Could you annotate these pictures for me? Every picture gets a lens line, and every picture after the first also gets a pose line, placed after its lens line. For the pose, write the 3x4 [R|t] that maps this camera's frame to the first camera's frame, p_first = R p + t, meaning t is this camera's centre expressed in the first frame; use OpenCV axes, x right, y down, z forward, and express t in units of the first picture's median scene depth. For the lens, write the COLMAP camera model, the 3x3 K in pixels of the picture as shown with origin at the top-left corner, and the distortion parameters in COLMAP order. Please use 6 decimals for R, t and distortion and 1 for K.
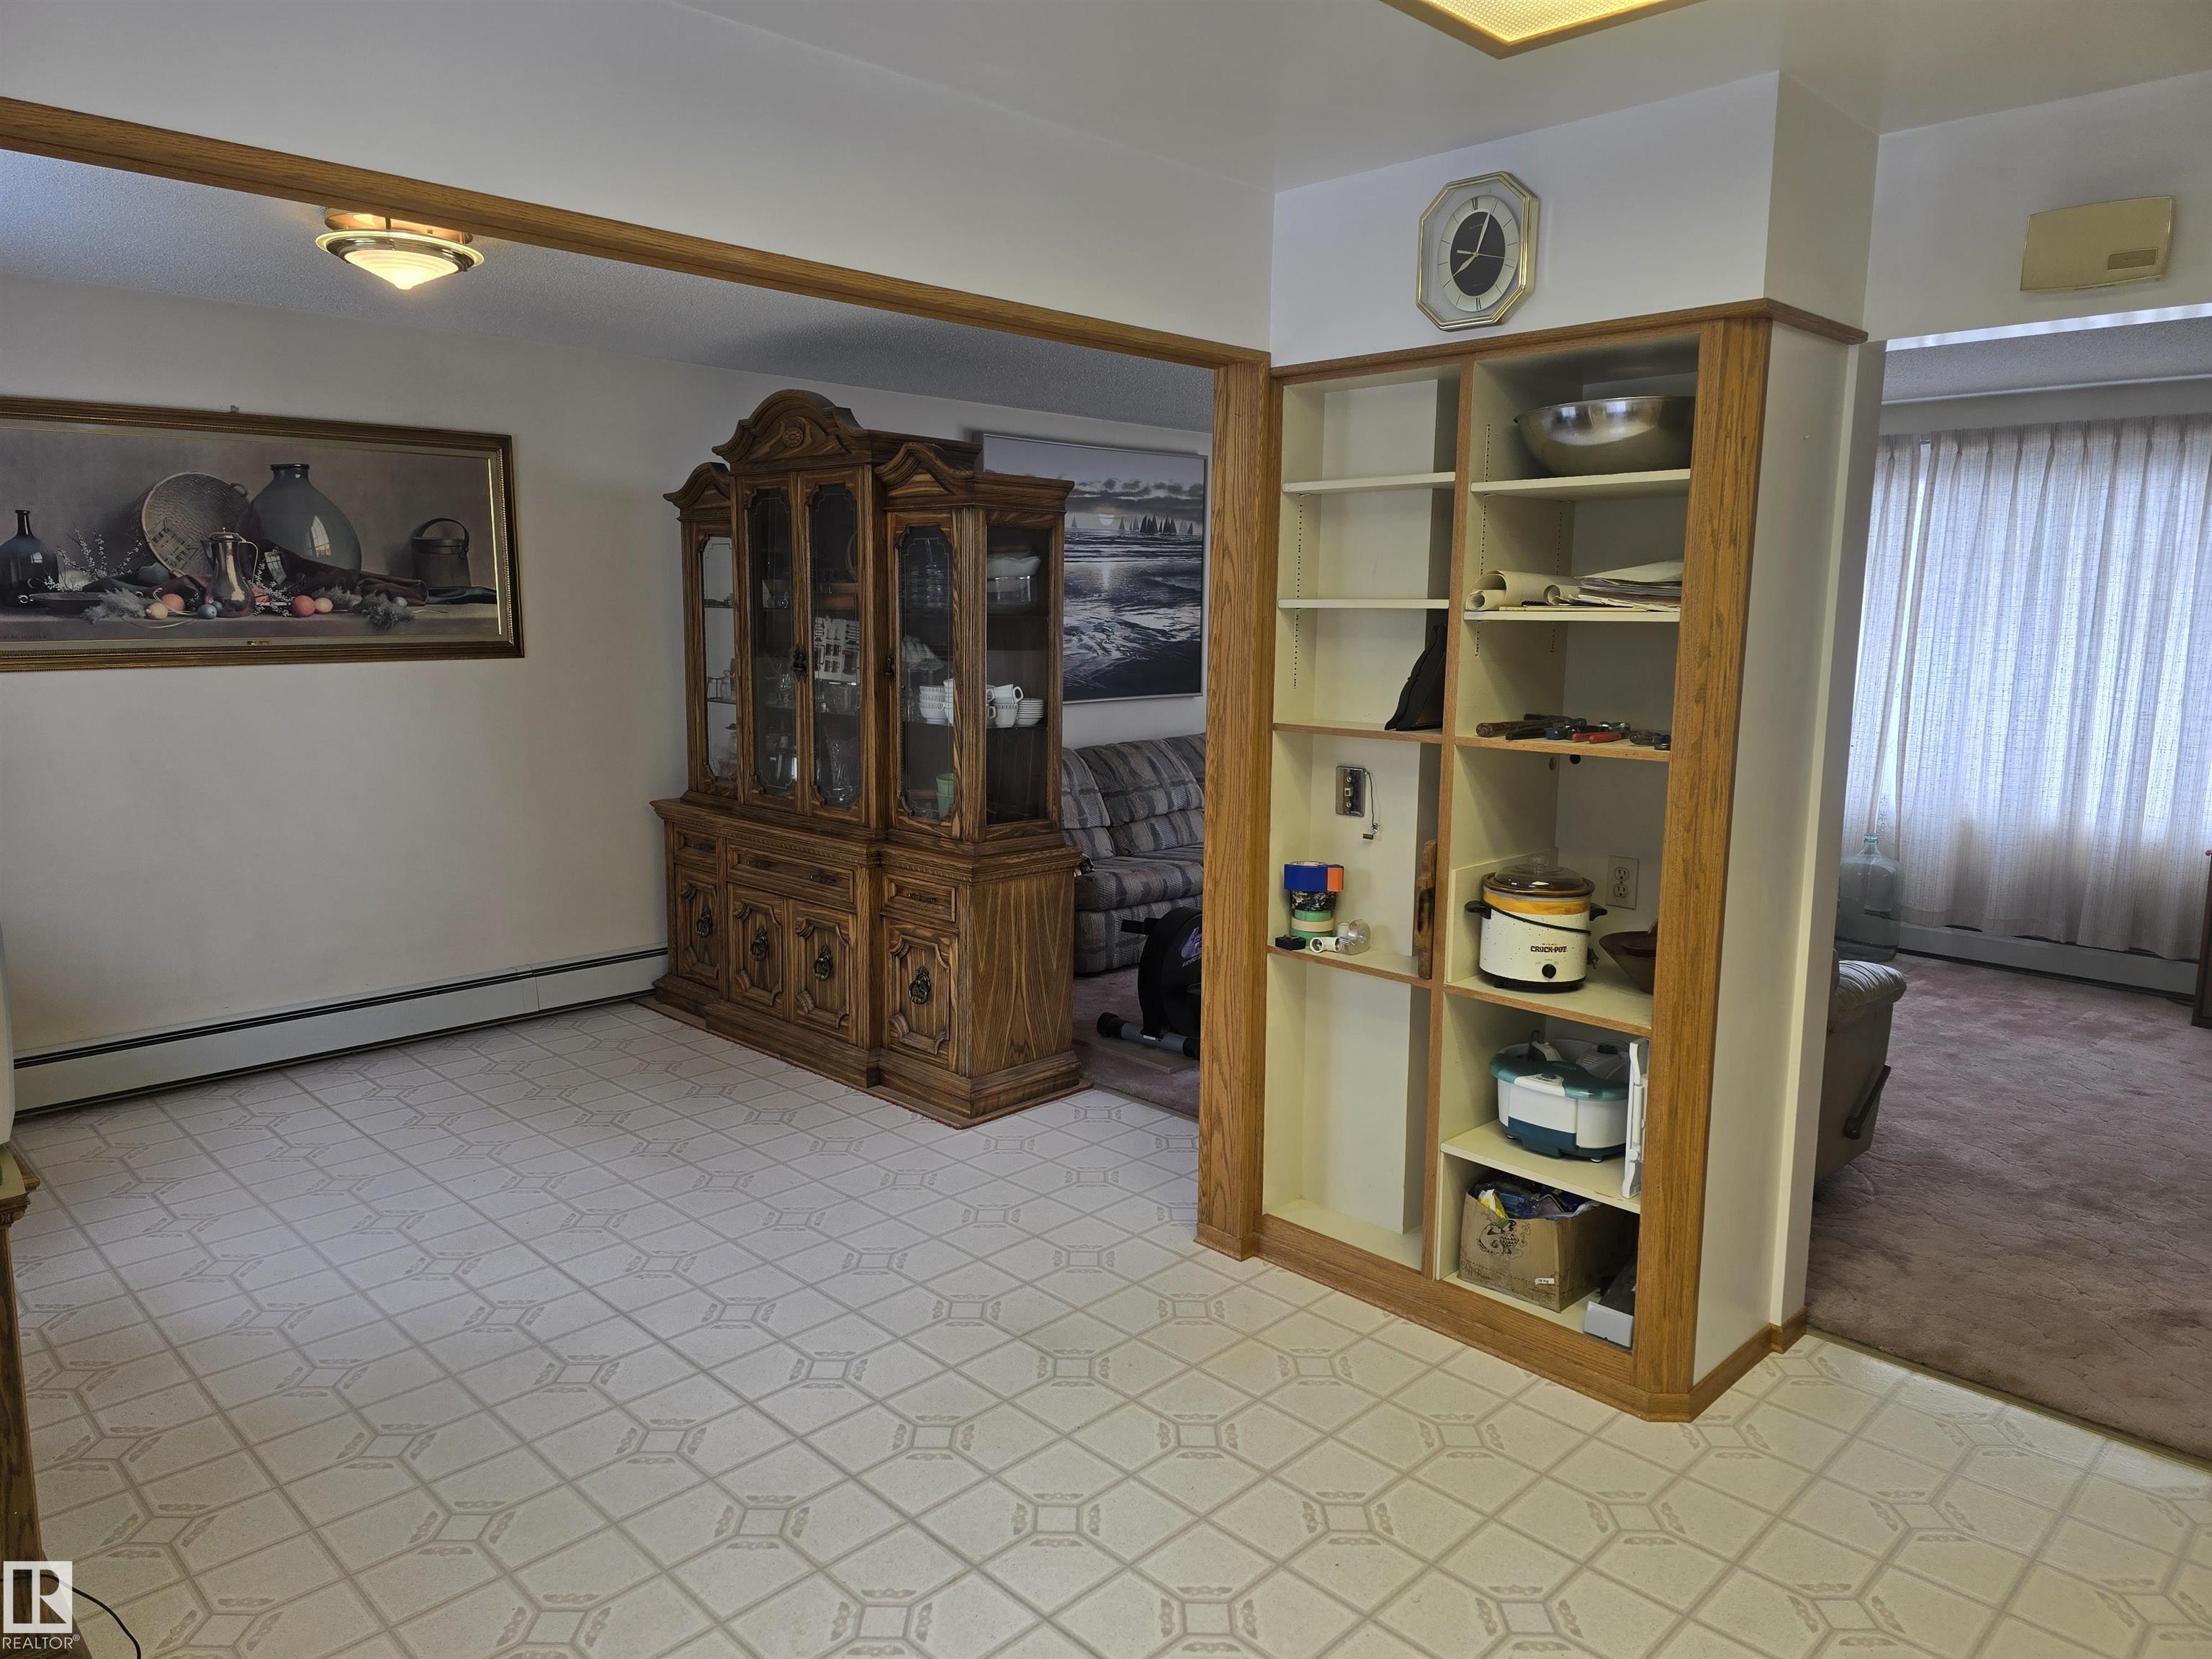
lens RADIAL K [[1472.9, 0, 1118.8], [0, 1472.9, 832.2], [0, 0, 1]] dist [0.064368, -0.054412]
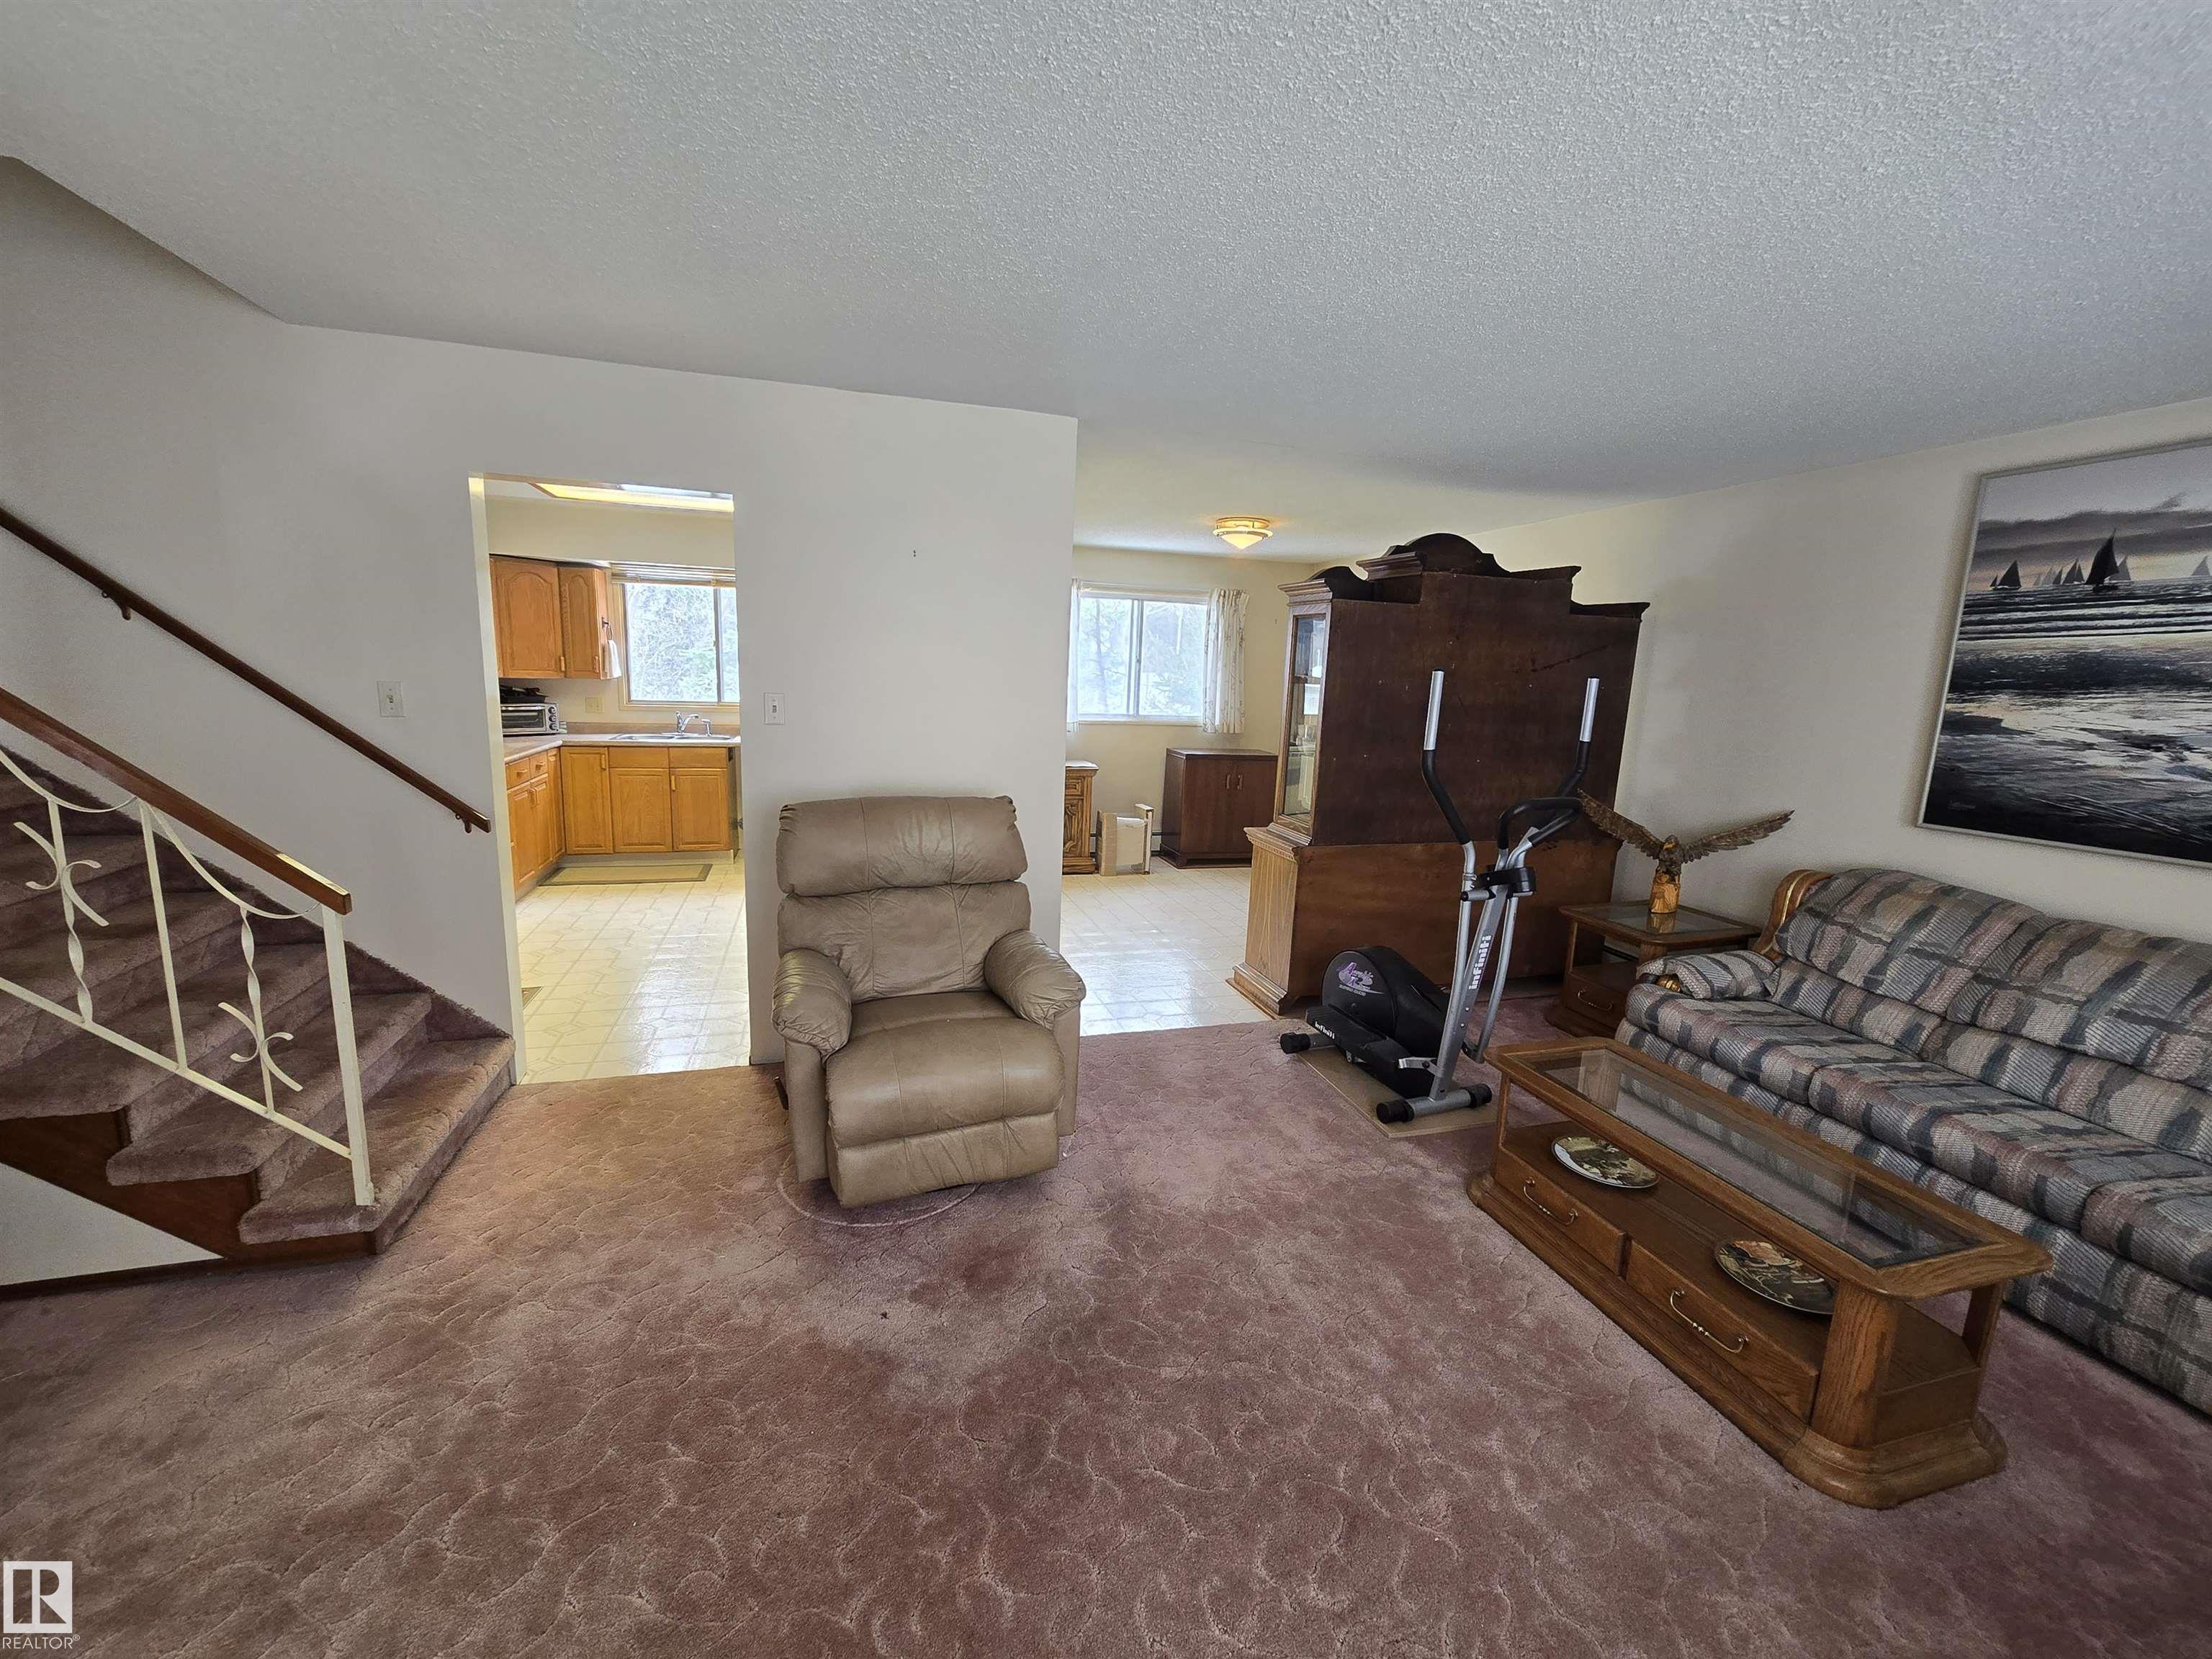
lens RADIAL K [[908.9, 0, 1106.0], [0, 908.9, 820.3], [0, 0, 1]] dist [-0.005912, 0.001704]
pose [[-0.478946, 0.117603, -0.869931, 0.805594], [-0.177222, 0.957627, 0.227029, -0.177400], [0.859769, 0.262905, -0.437810, 1.242457]]
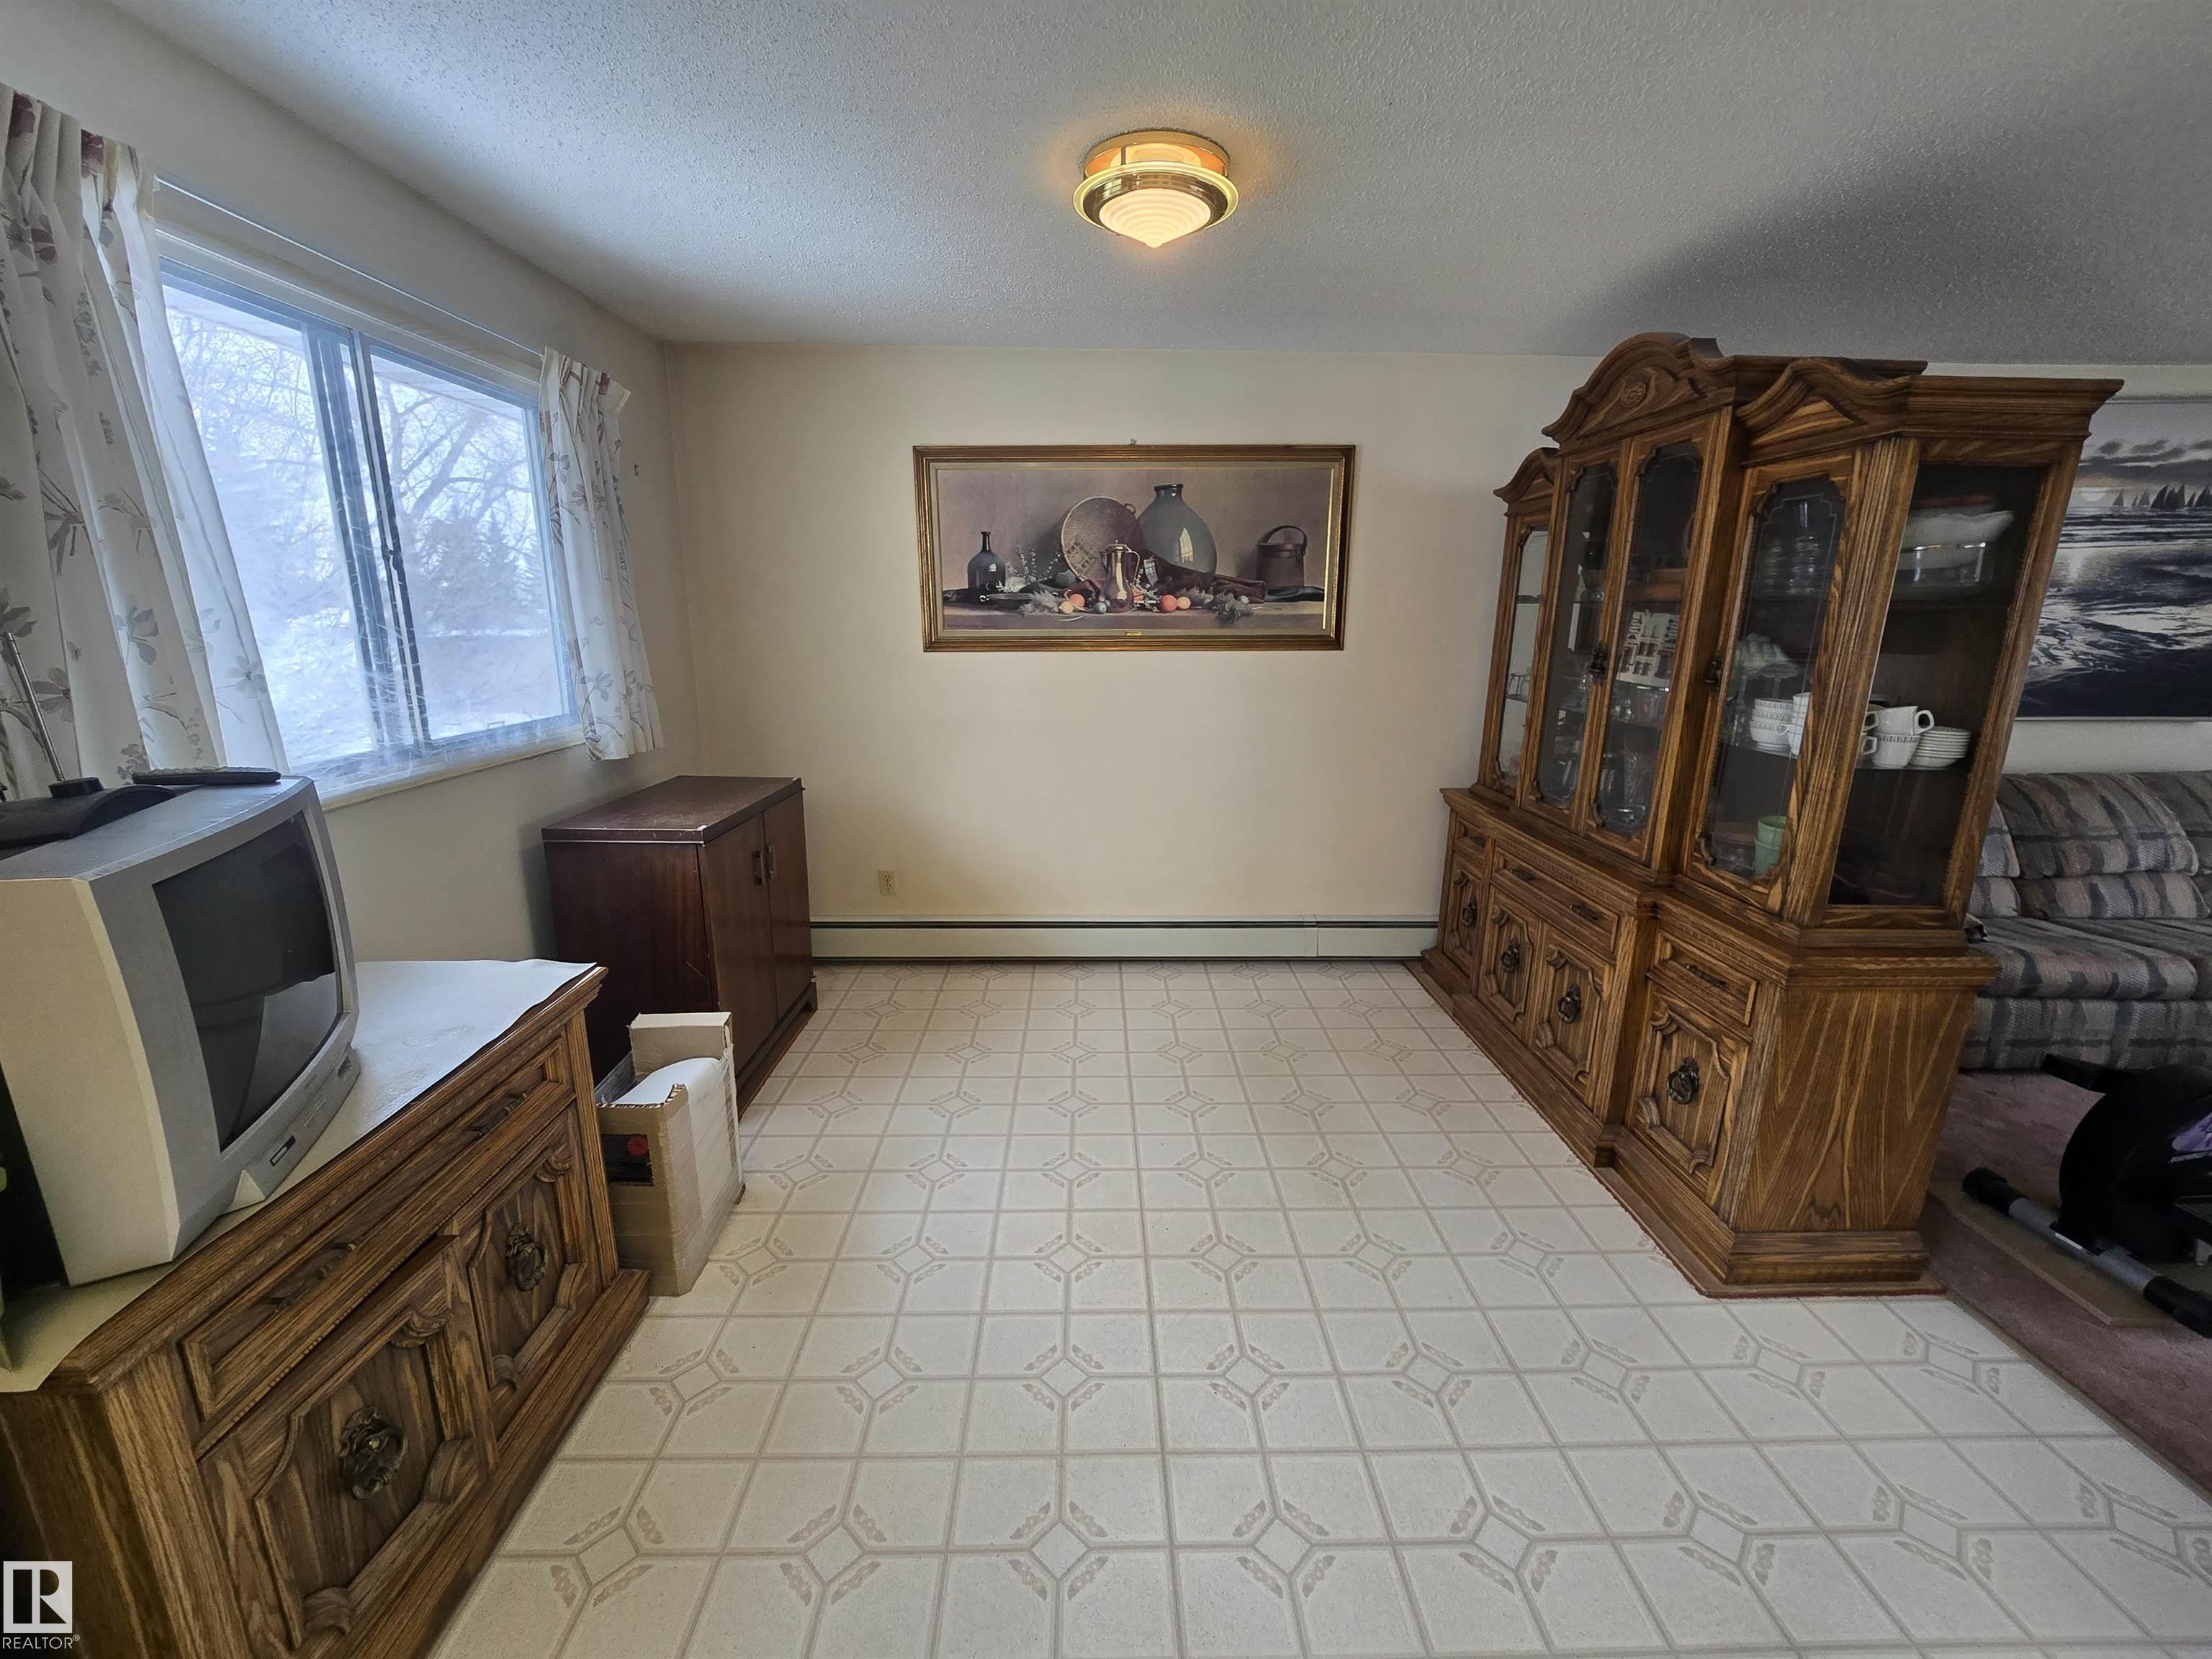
lens RADIAL K [[908.9, 0, 1107.5], [0, 908.9, 822.3], [0, 0, 1]] dist [-0.005912, 0.001704]
pose [[0.716419, 0.156105, -0.679982, -0.047567], [-0.107490, 0.987706, 0.113500, -0.055600], [0.689340, -0.008222, 0.724391, 0.442341]]
